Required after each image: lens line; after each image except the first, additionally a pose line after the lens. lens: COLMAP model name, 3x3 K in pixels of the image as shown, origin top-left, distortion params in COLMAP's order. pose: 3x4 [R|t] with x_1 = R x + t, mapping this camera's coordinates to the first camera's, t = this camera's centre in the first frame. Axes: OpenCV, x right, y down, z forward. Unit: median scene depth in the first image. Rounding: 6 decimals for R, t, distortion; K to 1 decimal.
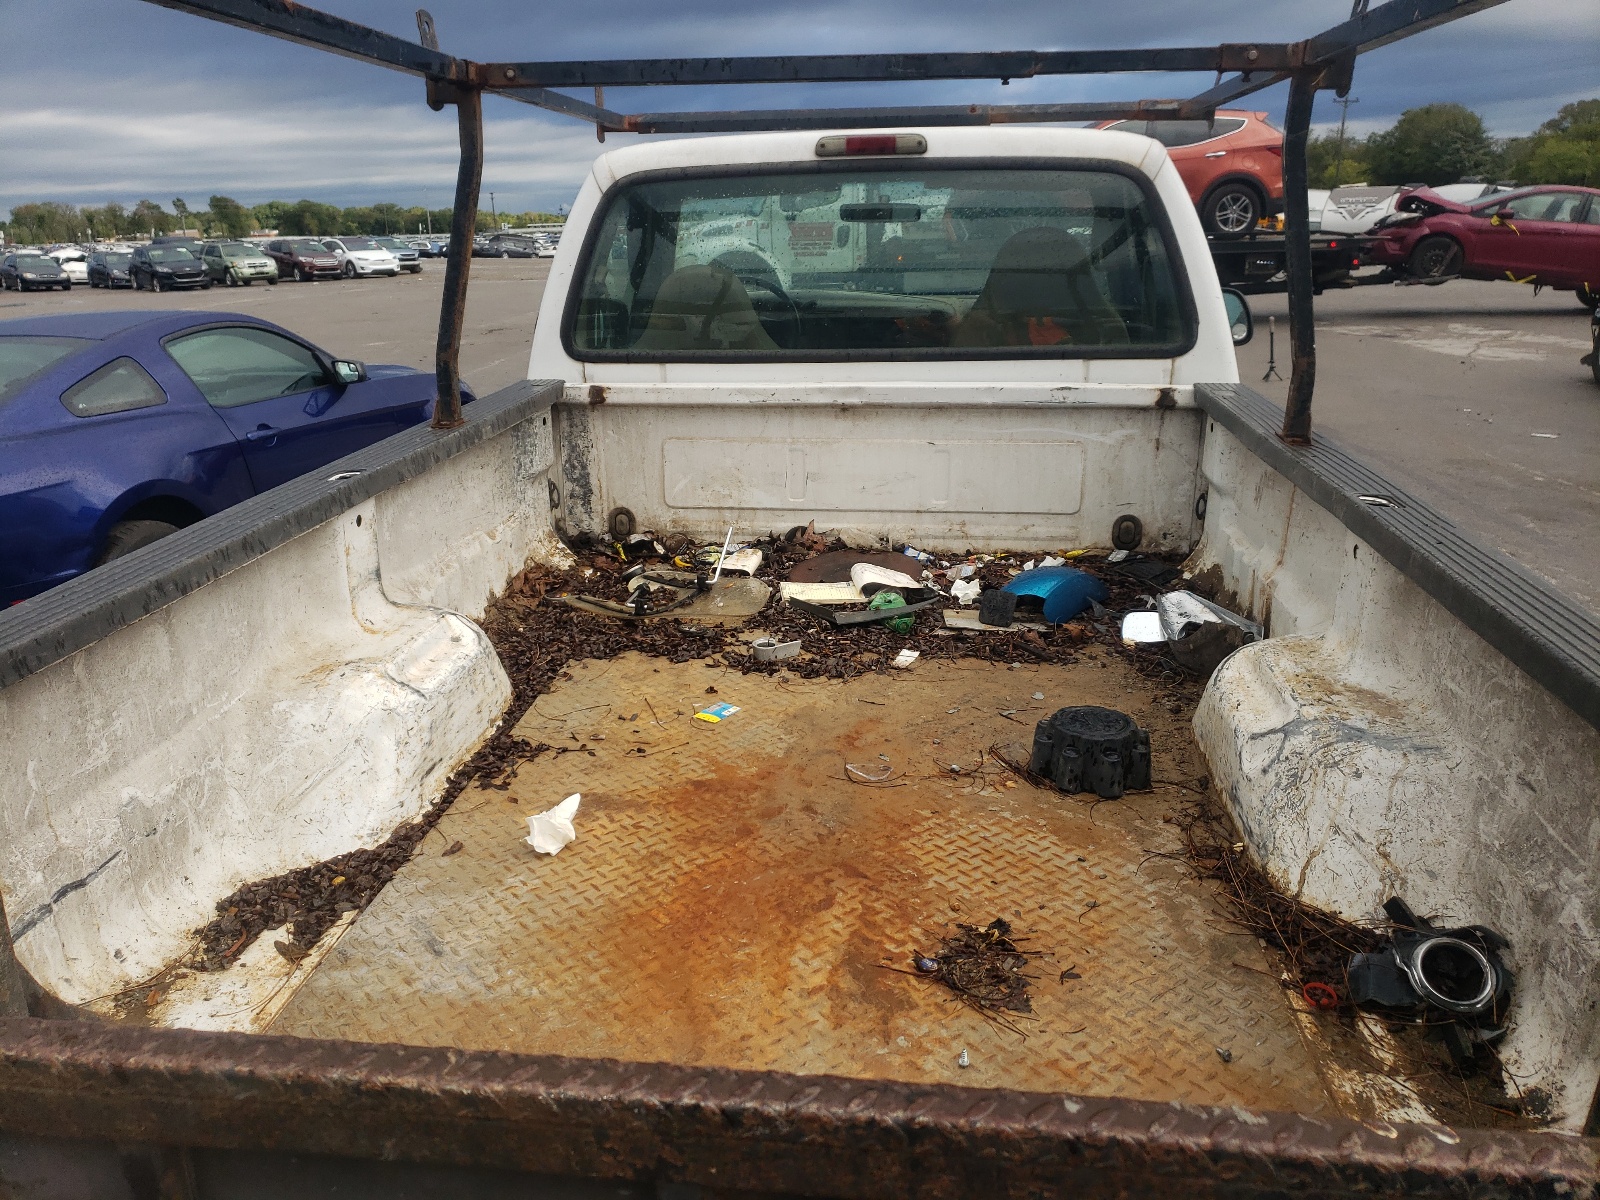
lens RADIAL K [[1240.3, 0, 797.1], [0, 1240.3, 608.0], [0, 0, 1]] dist [0.028315, -0.041231]
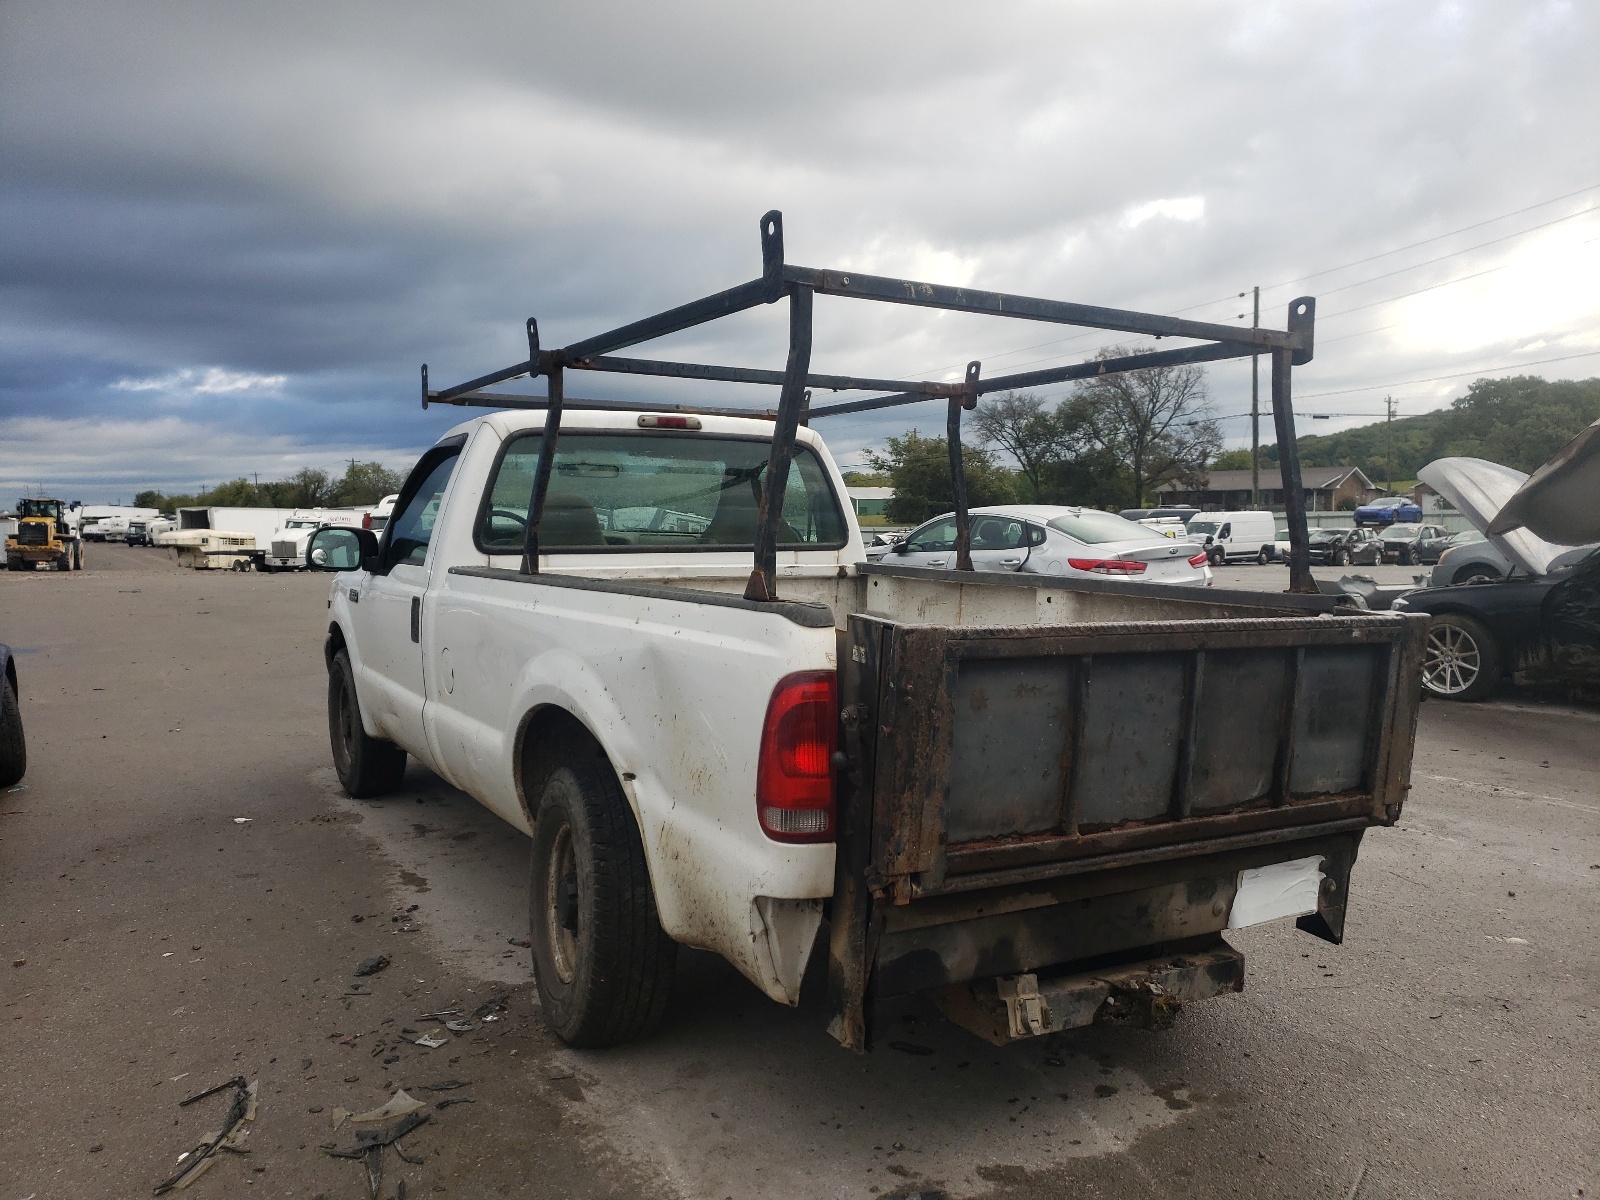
lens RADIAL K [[1240.3, 0, 770.7], [0, 1240.3, 613.5], [0, 0, 1]] dist [0.028315, -0.041231]
pose [[0.814721, -0.025561, 0.579289, -0.747275], [0.162338, 0.969132, -0.185552, 0.182130], [-0.556665, 0.245214, 0.793722, -0.280033]]
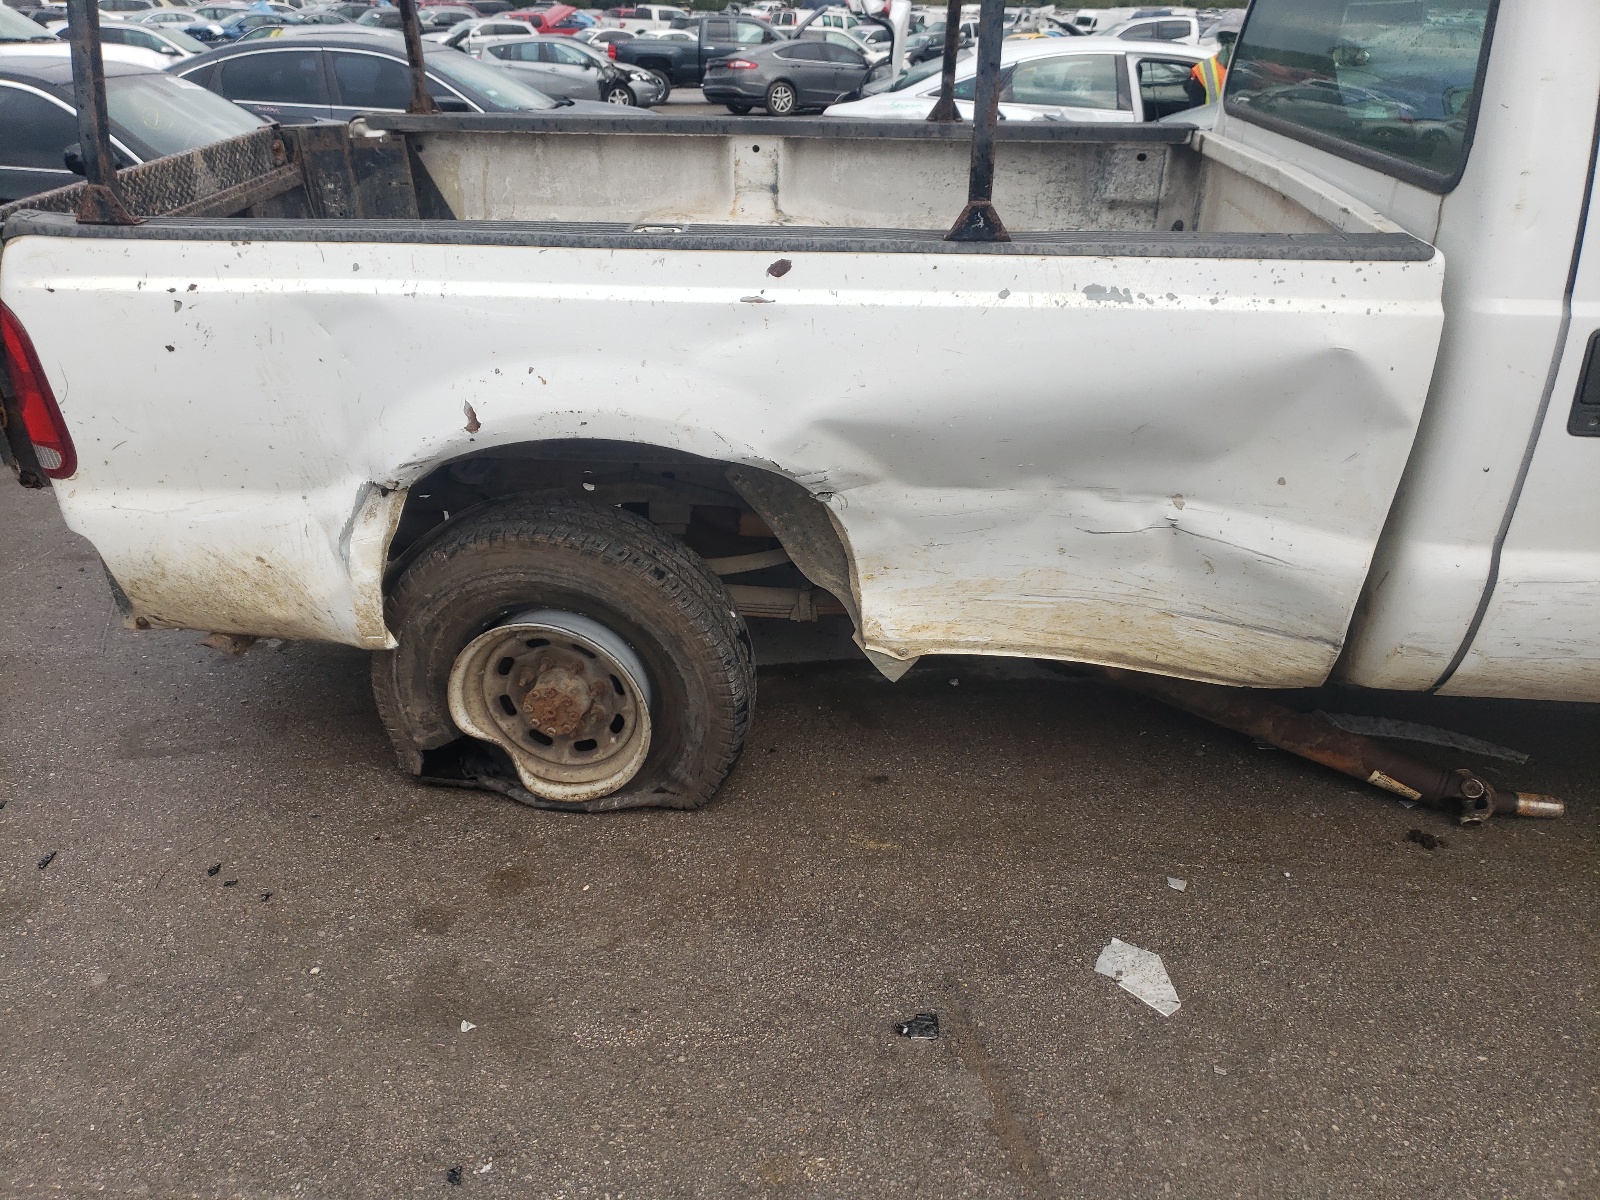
lens RADIAL K [[1240.3, 0, 766.7], [0, 1240.3, 636.2], [0, 0, 1]] dist [0.028315, -0.041231]
pose [[0.015712, 0.479222, -0.877553, 0.959713], [-0.308191, 0.837251, 0.451696, -0.186743], [0.951195, 0.263357, 0.160847, 0.596245]]
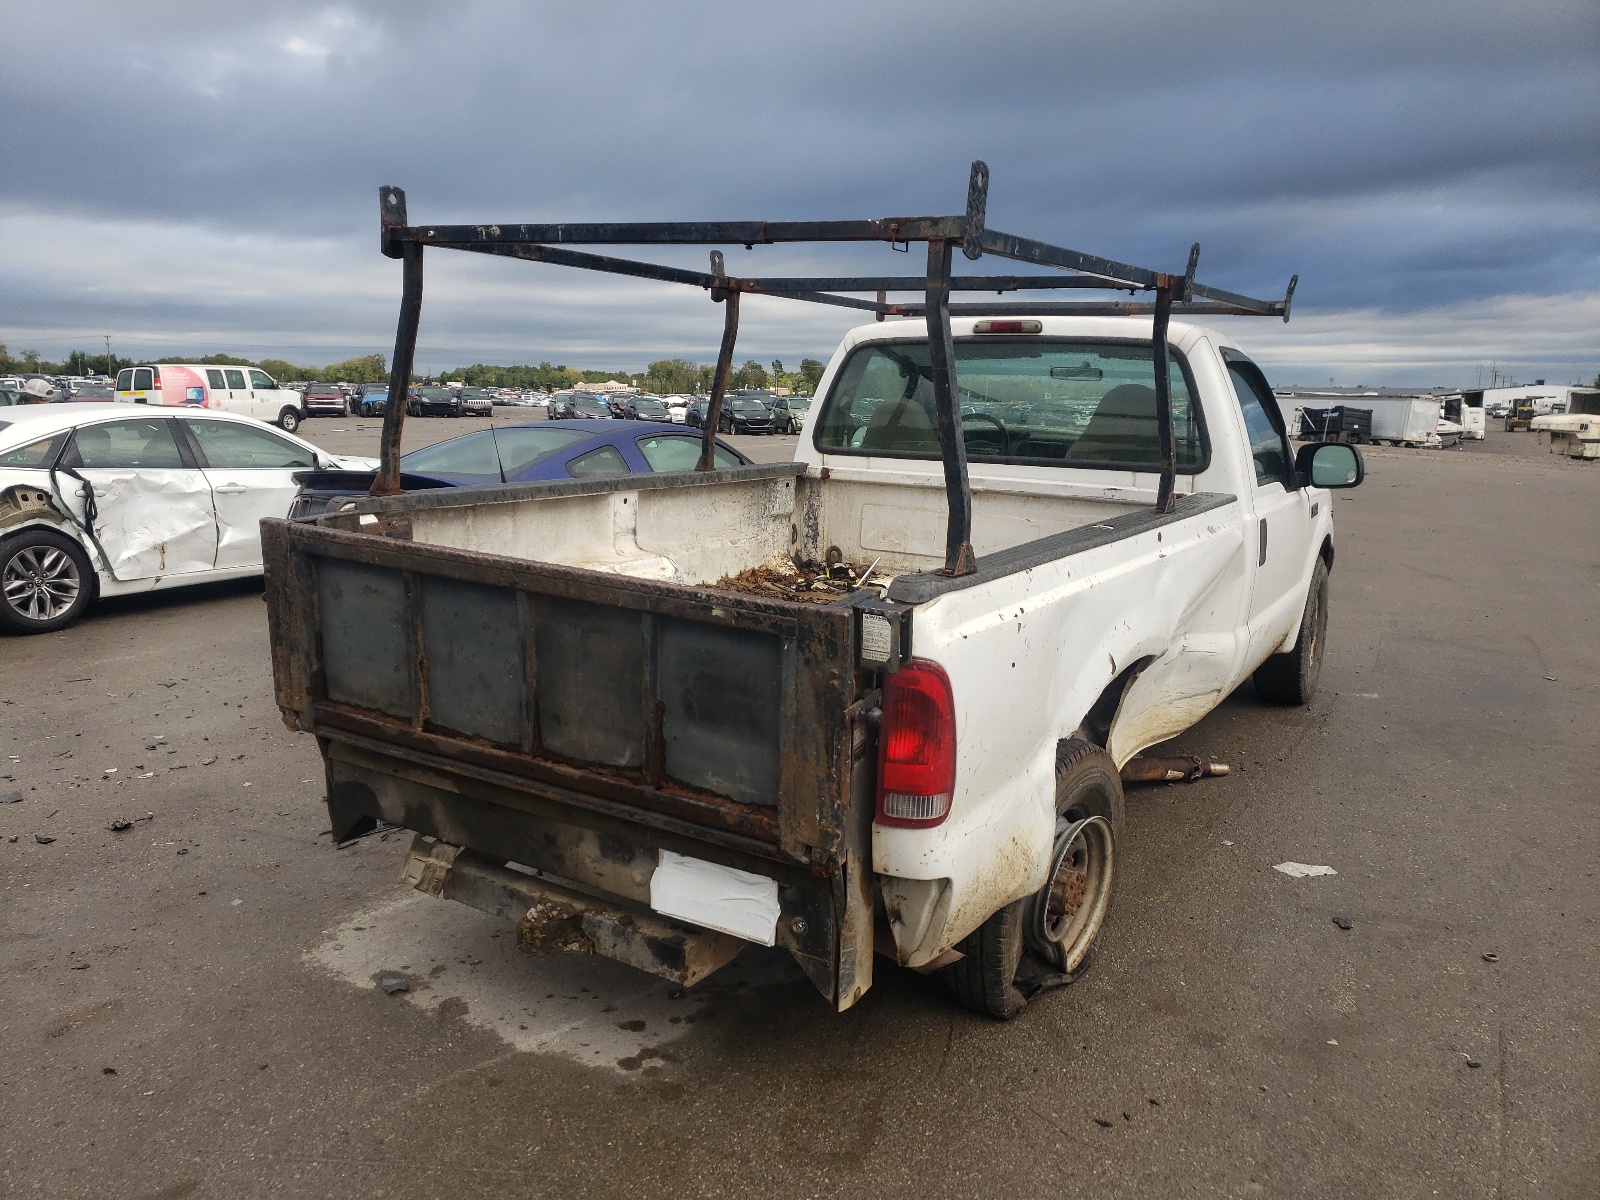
lens RADIAL K [[1240.3, 0, 781.5], [0, 1240.3, 601.1], [0, 0, 1]] dist [0.028315, -0.041231]
pose [[0.905622, 0.113981, -0.408481, 0.460477], [-0.167745, 0.980929, -0.098184, 0.157165], [0.389499, 0.157438, 0.907471, -0.445917]]
